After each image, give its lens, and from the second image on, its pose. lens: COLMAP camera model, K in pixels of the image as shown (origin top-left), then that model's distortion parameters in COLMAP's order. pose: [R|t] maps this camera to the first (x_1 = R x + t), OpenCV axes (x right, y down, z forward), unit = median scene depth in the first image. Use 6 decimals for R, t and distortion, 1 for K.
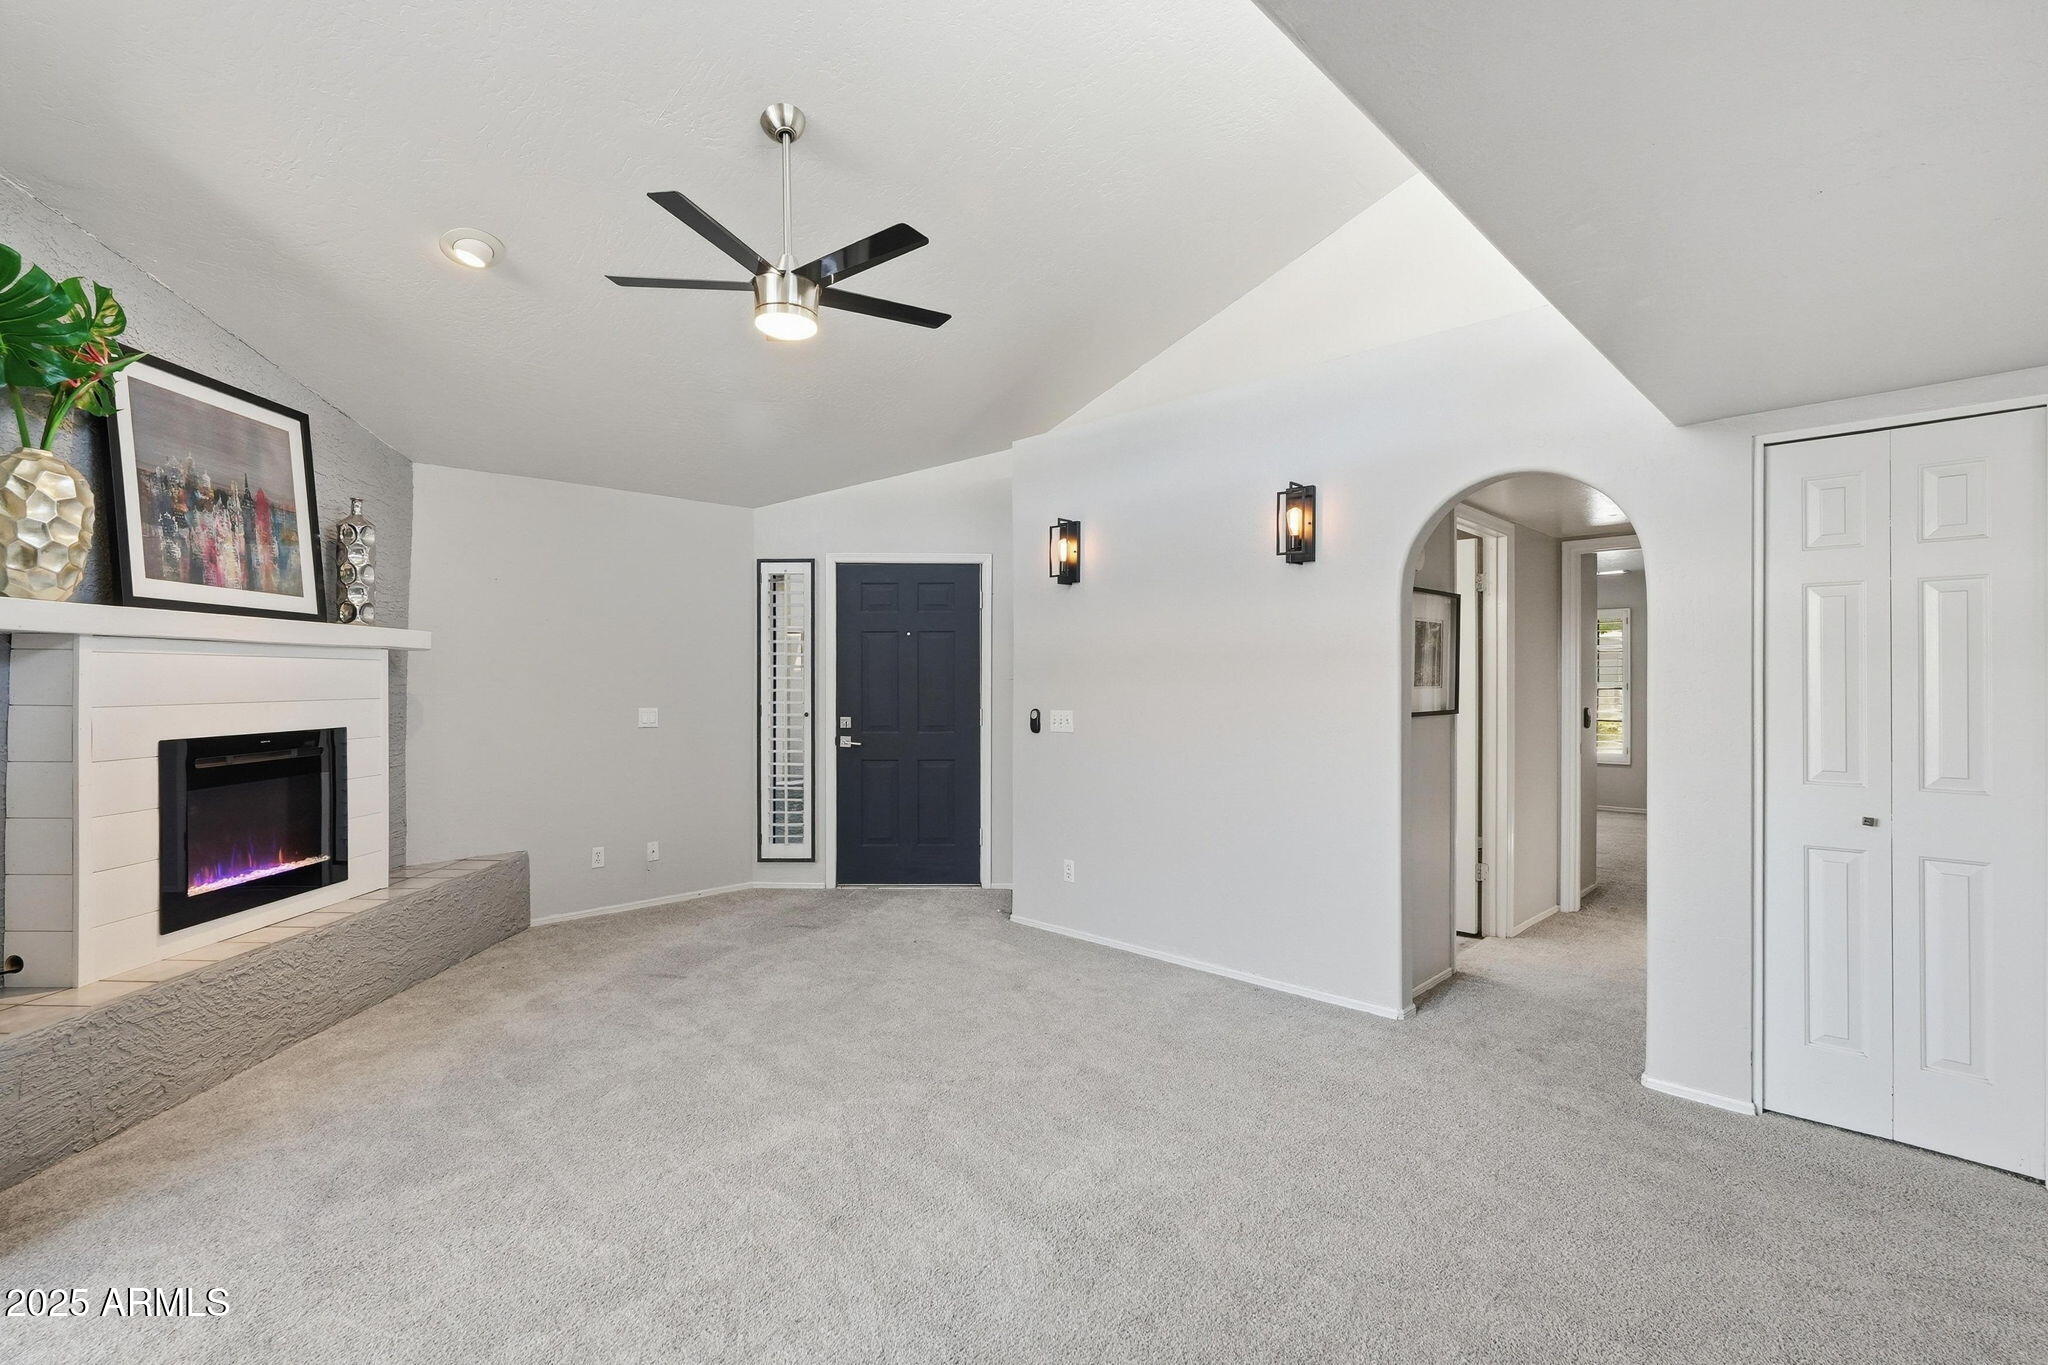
lens RADIAL K [[923.2, 0, 1036.5], [0, 923.2, 673.8], [0, 0, 1]] dist [-0.001869, 0.002722]
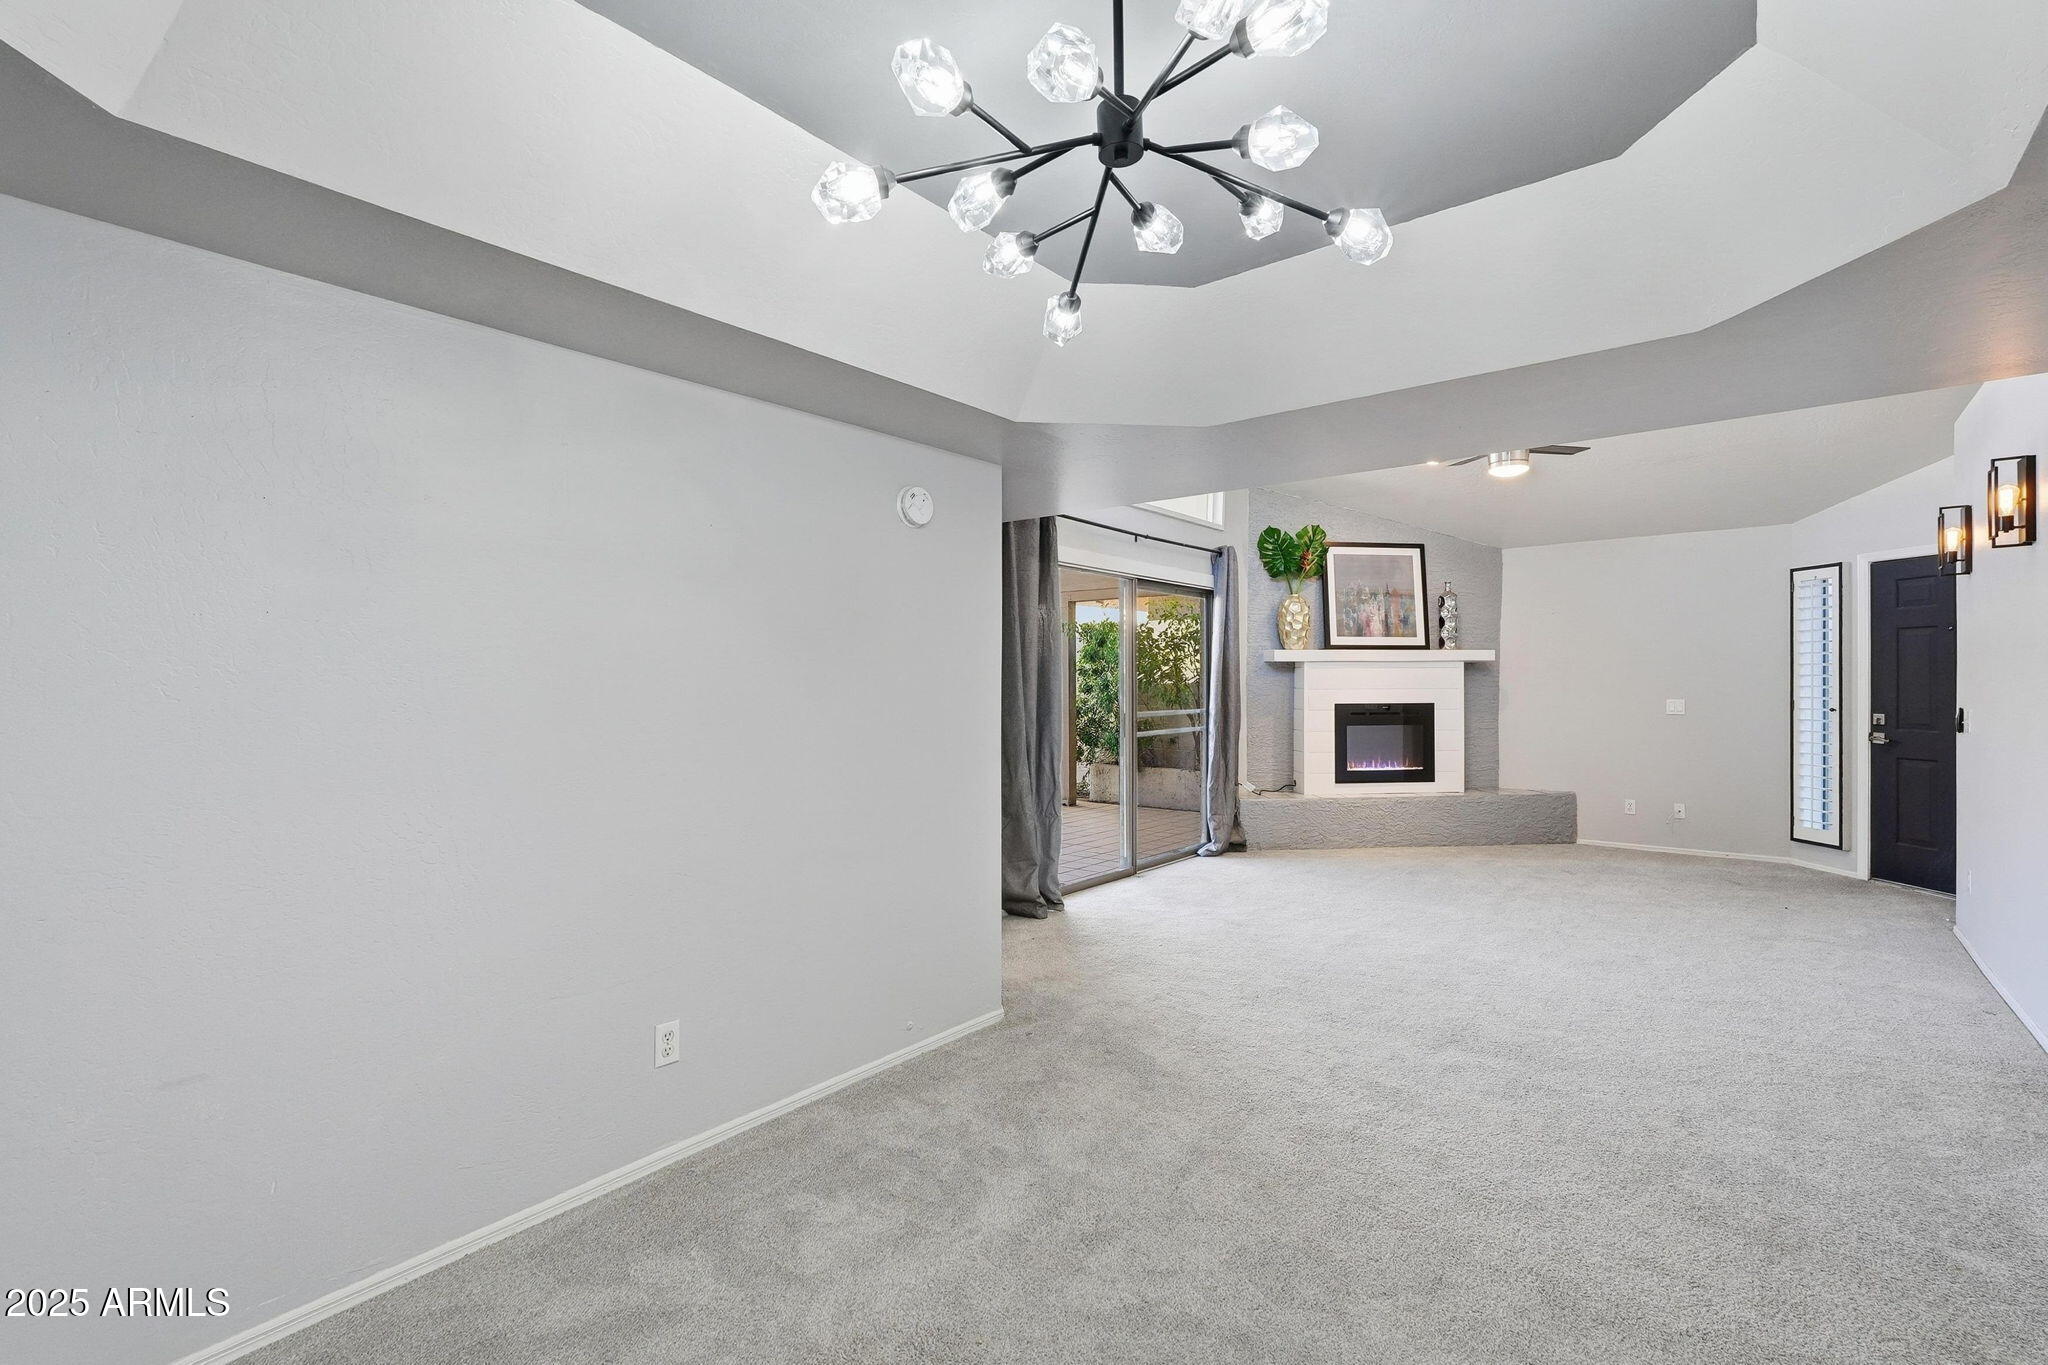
lens RADIAL K [[923.2, 0, 1016.9], [0, 923.2, 680.8], [0, 0, 1]] dist [-0.001869, 0.002722]
pose [[0.094717, 0.000743, -0.995504, 1.135088], [0.009709, 0.999951, 0.001670, -0.000630], [0.995457, -0.009824, 0.094705, -0.053186]]
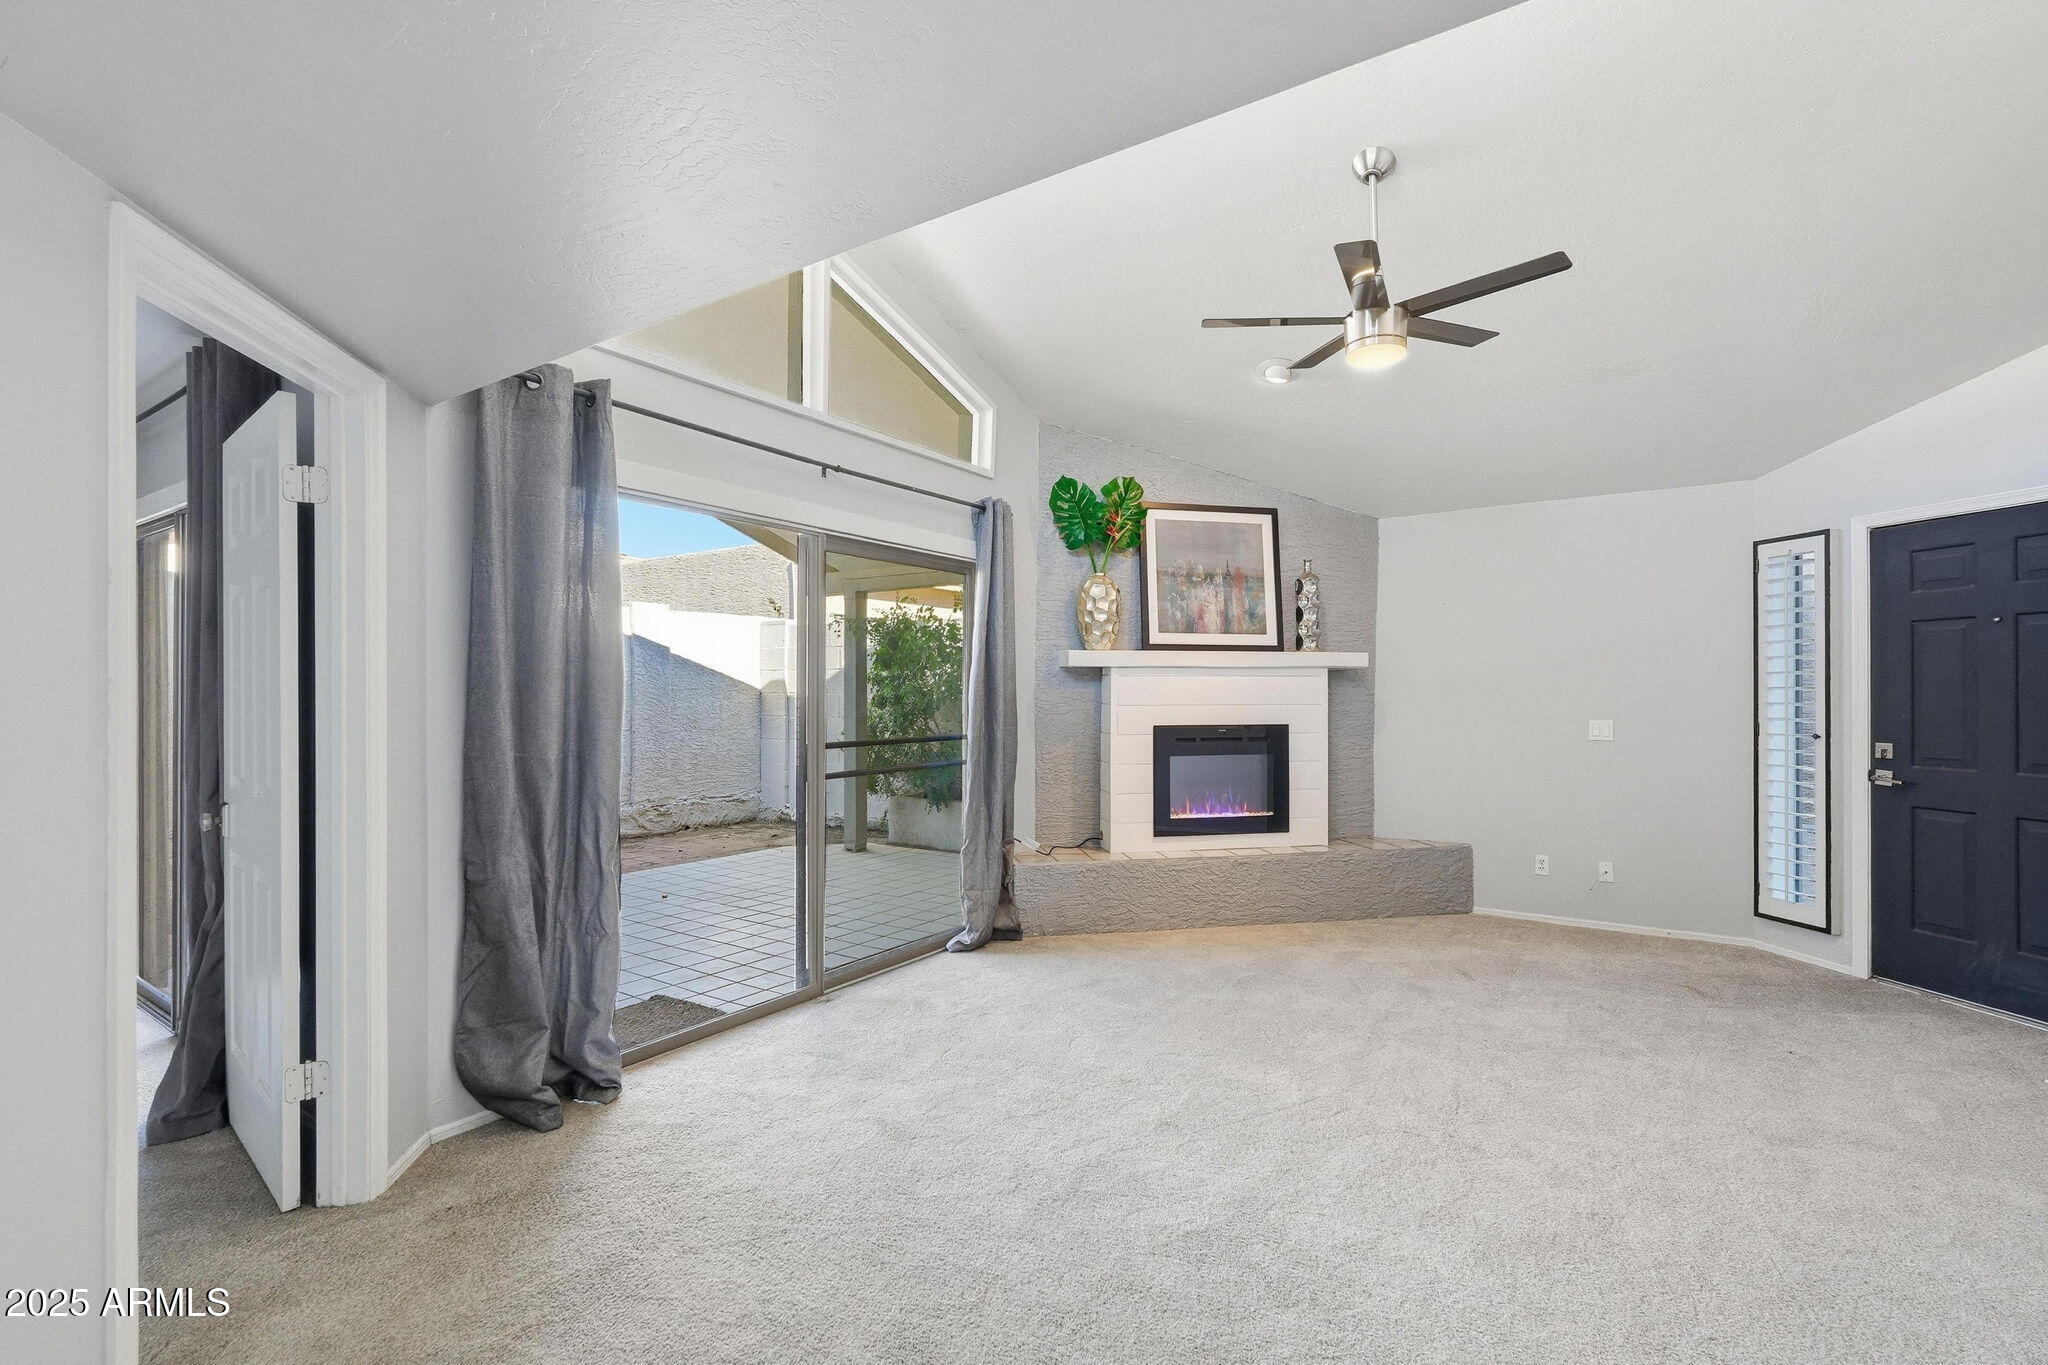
lens RADIAL K [[923.2, 0, 1016.6], [0, 923.2, 686.8], [0, 0, 1]] dist [-0.001869, 0.002722]
pose [[0.187136, -0.003954, -0.982326, 0.586871], [0.006739, 0.999974, -0.002742, 0.001360], [0.982311, -0.006107, 0.187158, 0.339633]]
